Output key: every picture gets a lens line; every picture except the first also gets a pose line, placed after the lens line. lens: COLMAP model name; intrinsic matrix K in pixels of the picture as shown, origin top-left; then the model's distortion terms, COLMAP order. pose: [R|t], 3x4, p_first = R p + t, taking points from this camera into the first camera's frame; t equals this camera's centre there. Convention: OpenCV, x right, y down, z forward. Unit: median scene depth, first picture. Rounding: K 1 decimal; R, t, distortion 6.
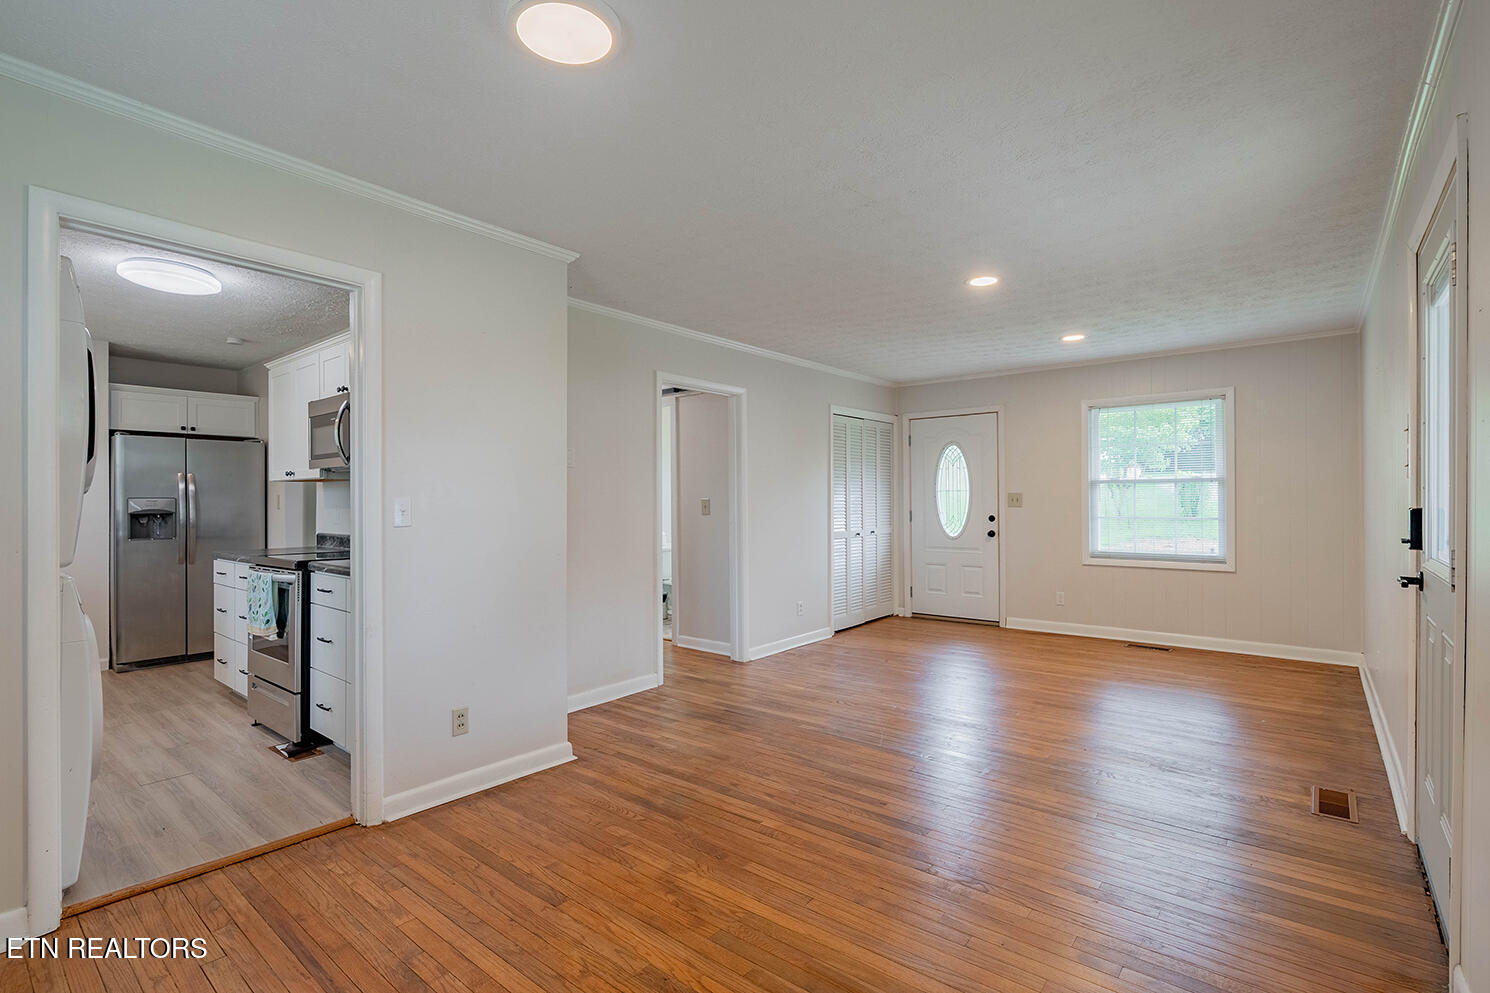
lens RADIAL K [[689.9, 0, 754.3], [0, 689.9, 497.1], [0, 0, 1]] dist [-0.004118, -0.000730]
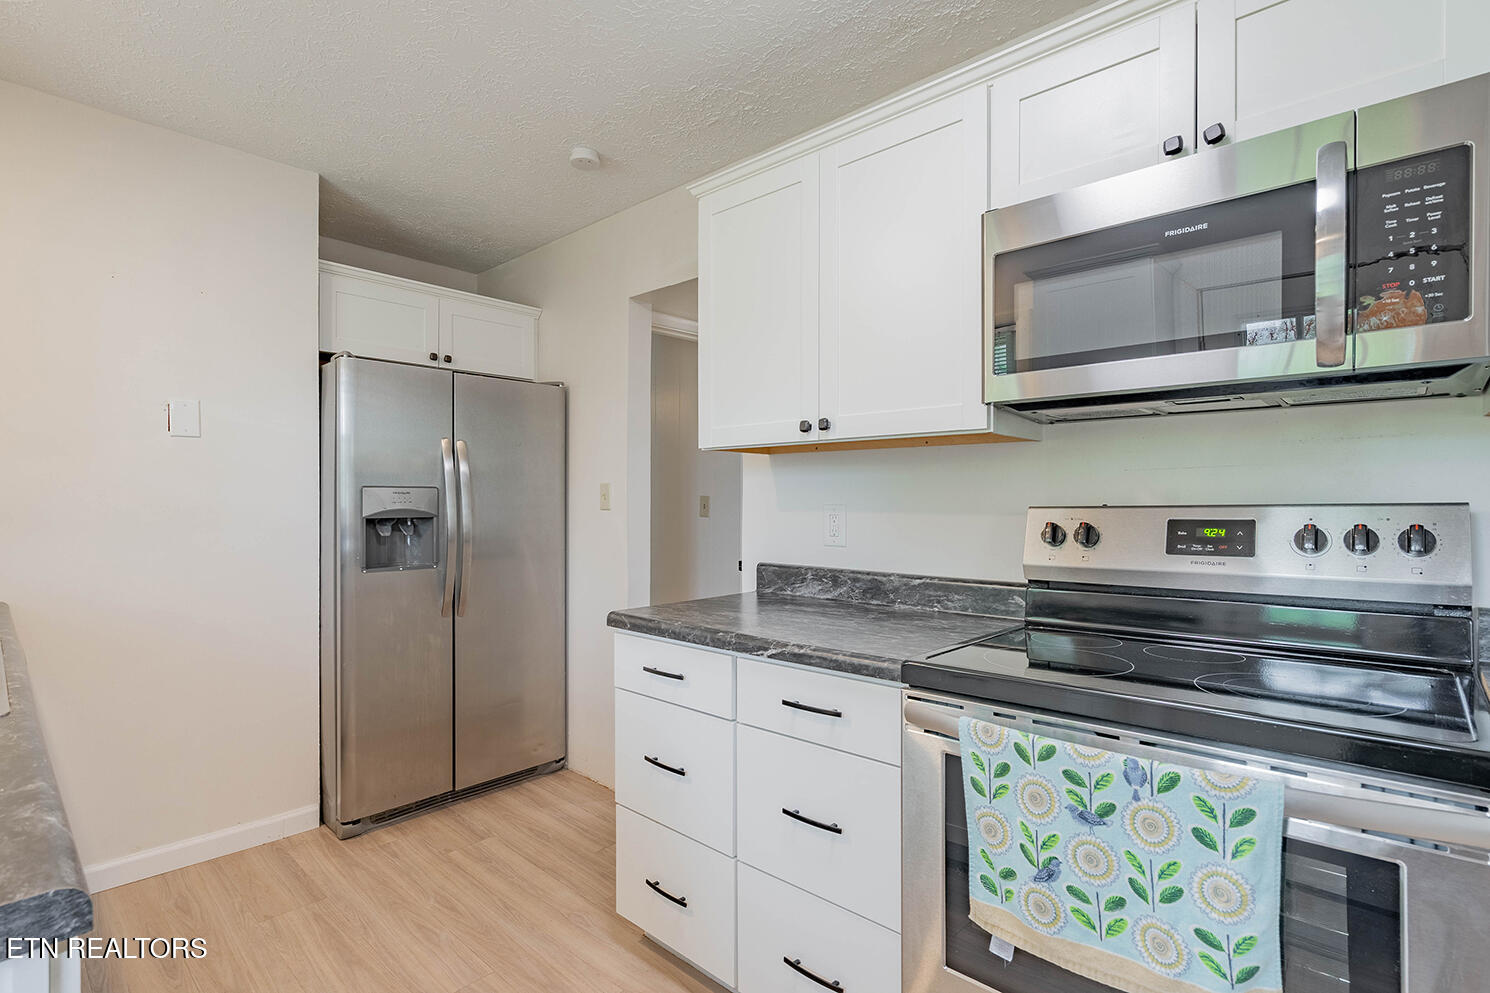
lens RADIAL K [[689.9, 0, 740.2], [0, 689.9, 503.5], [0, 0, 1]] dist [-0.004118, -0.000730]
pose [[0.998422, 0.006426, -0.055793, -0.608769], [-0.006011, 0.999953, 0.007614, 0.008177], [0.055839, -0.007266, 0.998413, 0.518195]]
